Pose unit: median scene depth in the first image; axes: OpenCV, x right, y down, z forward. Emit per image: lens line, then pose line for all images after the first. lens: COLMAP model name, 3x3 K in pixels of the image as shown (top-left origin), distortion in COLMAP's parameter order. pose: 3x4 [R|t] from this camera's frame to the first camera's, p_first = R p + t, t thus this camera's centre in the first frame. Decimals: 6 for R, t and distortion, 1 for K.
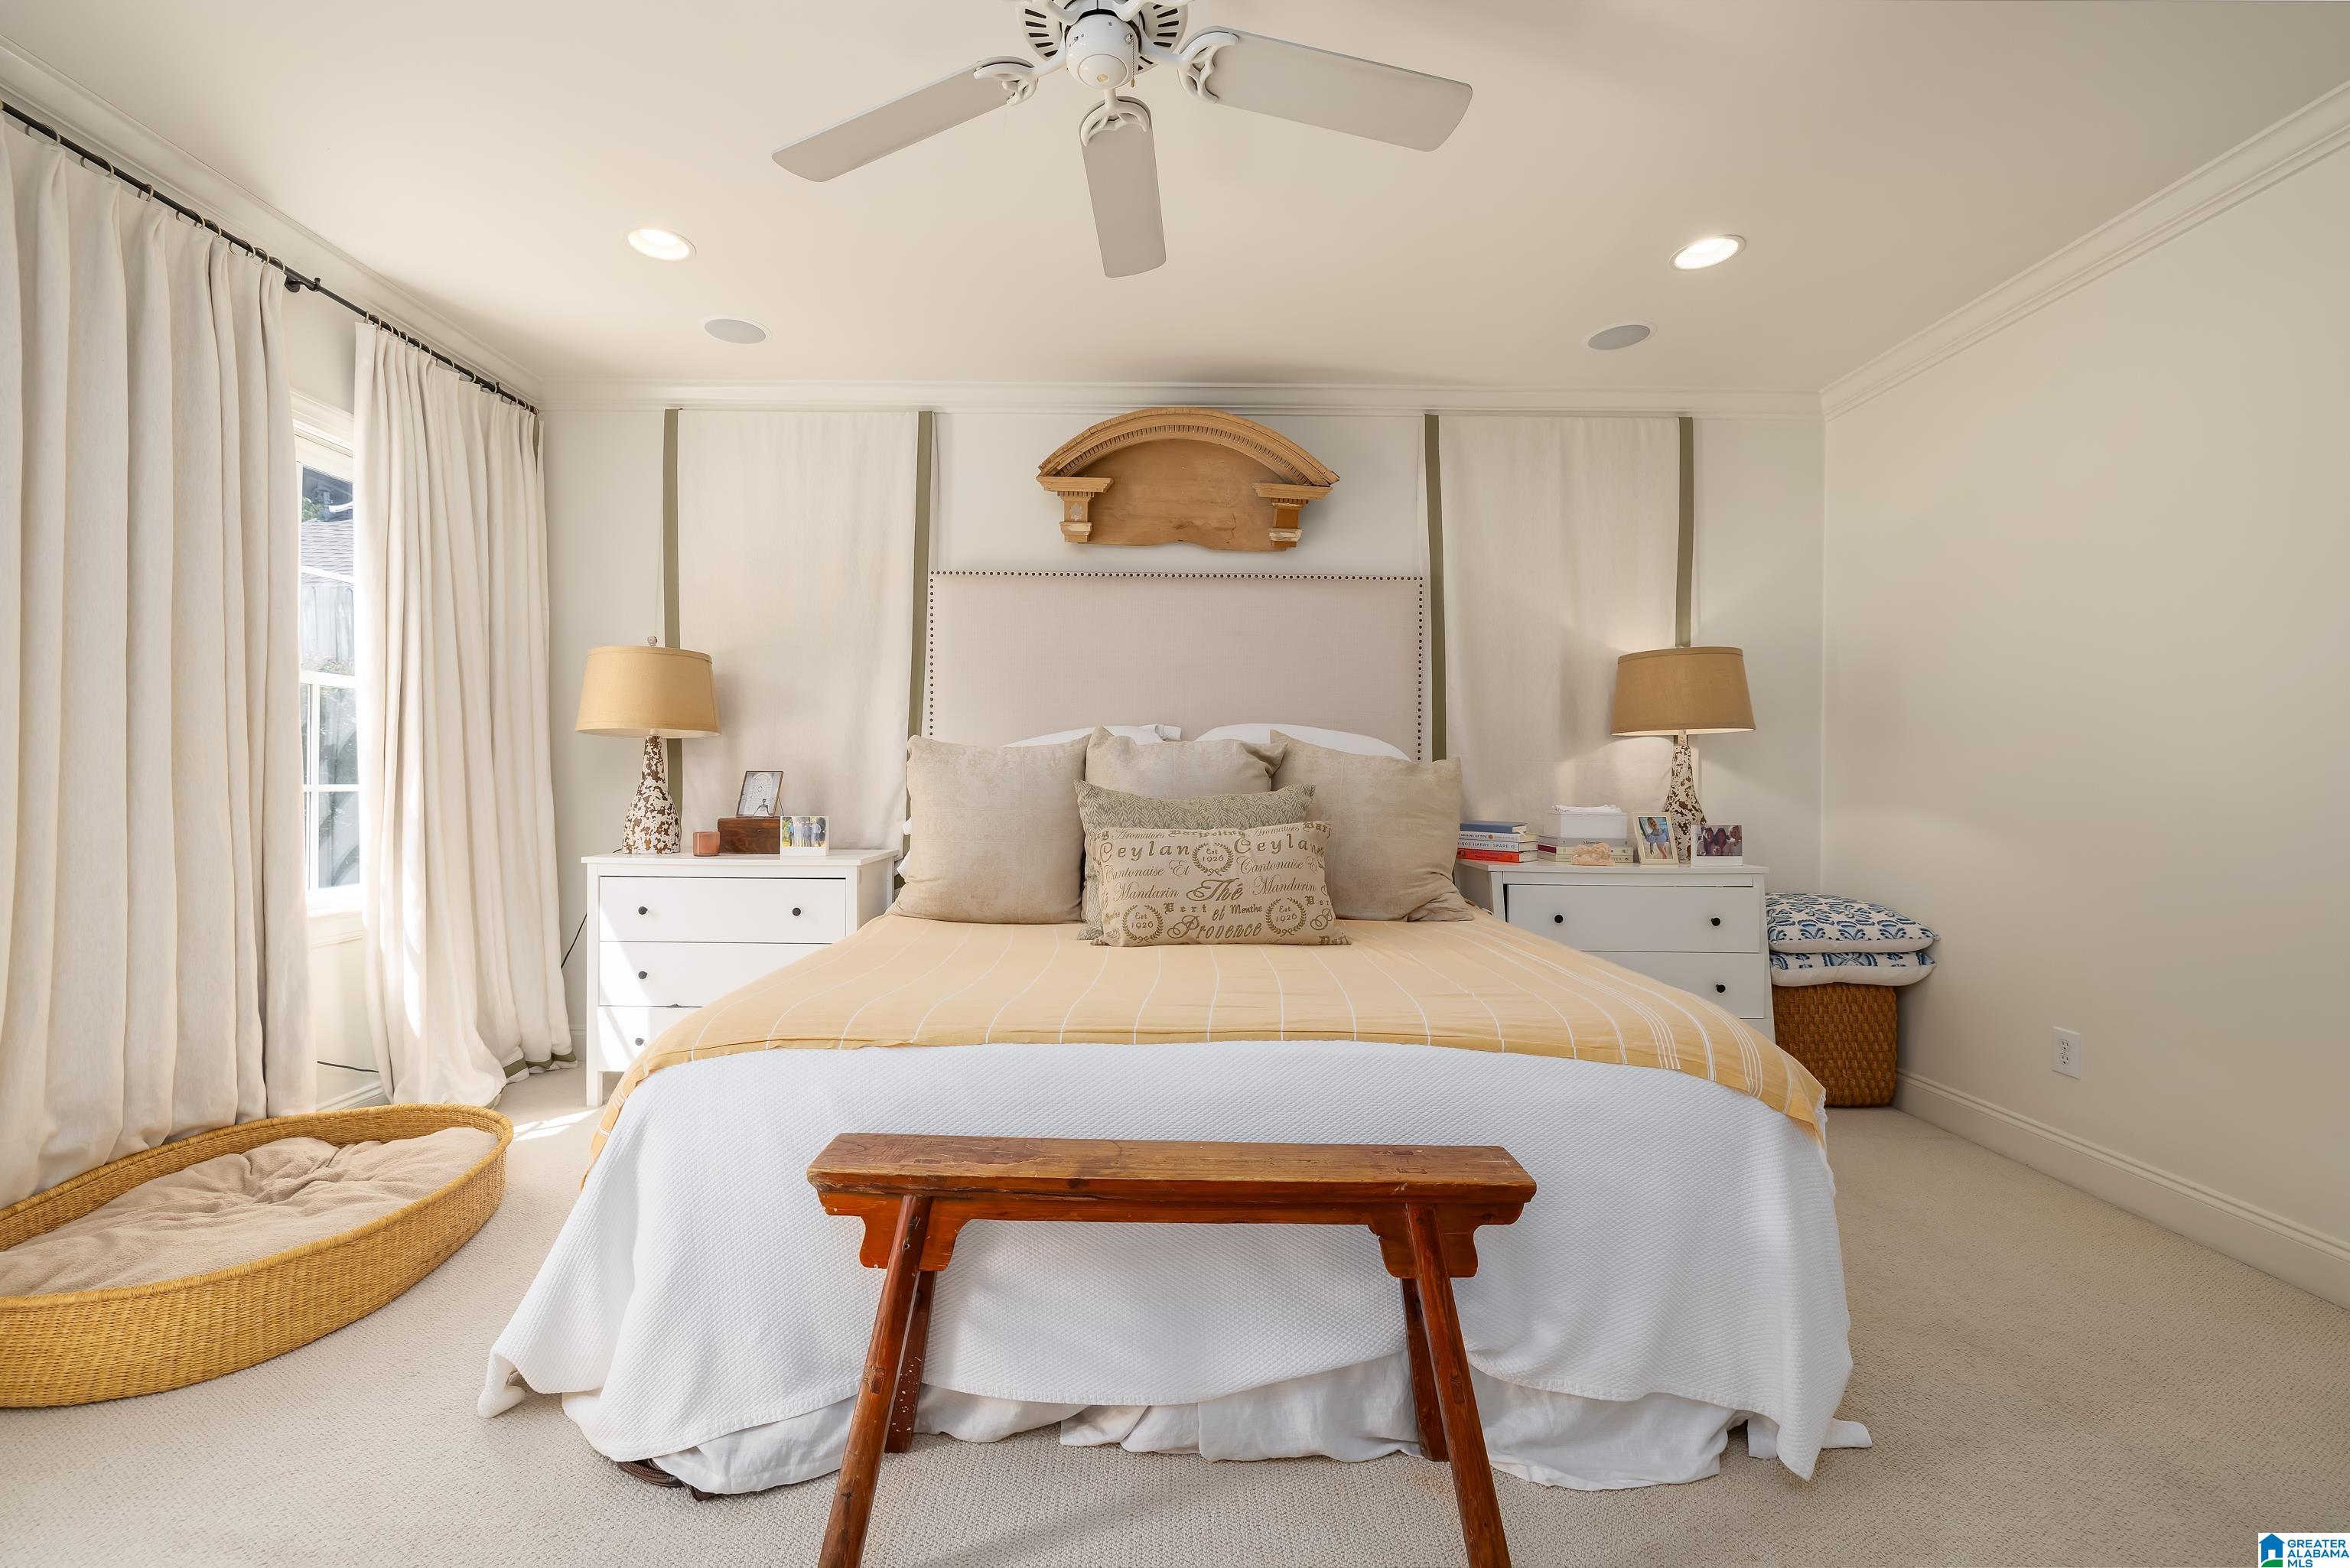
lens RADIAL K [[976.2, 0, 1177.0], [0, 976.2, 777.1], [0, 0, 1]] dist [0.001620, -0.000518]
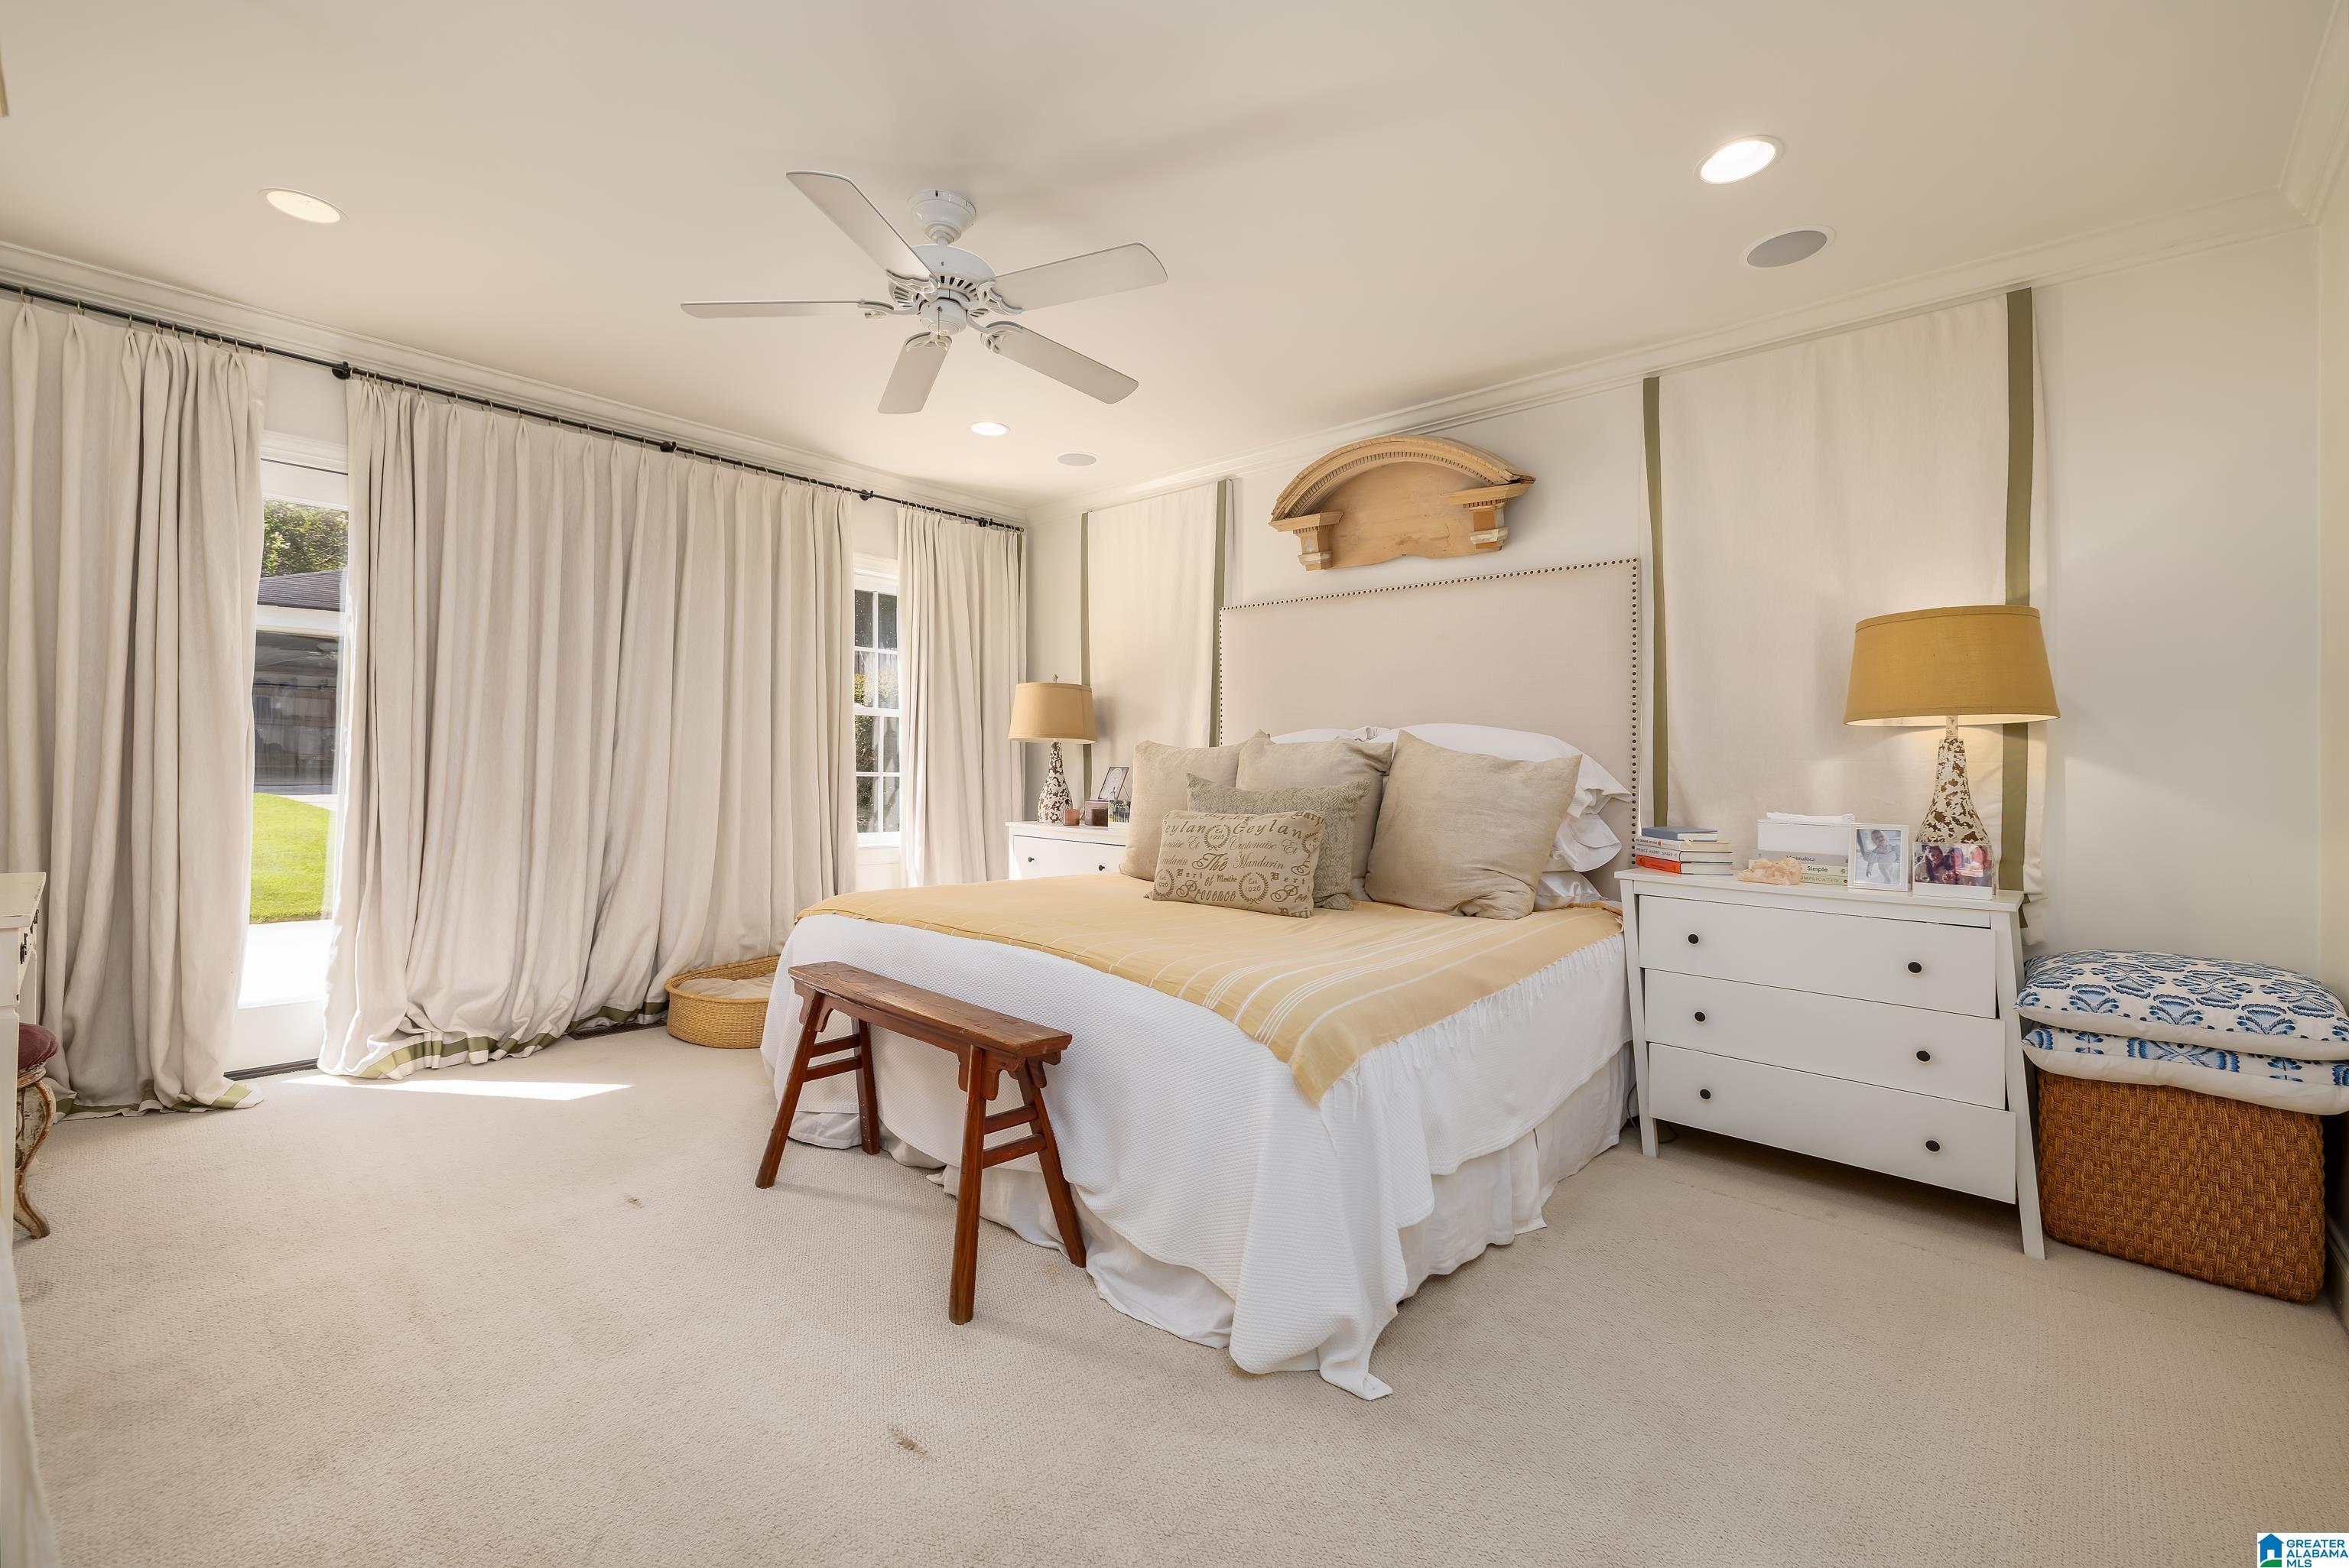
lens RADIAL K [[975.7, 0, 1159.0], [0, 975.7, 773.8], [0, 0, 1]] dist [0.001620, -0.000518]
pose [[0.738556, 0.009275, -0.674128, 0.620340], [-0.013702, 0.999905, -0.001255, 0.004808], [0.674052, 0.010163, 0.738614, 0.028801]]
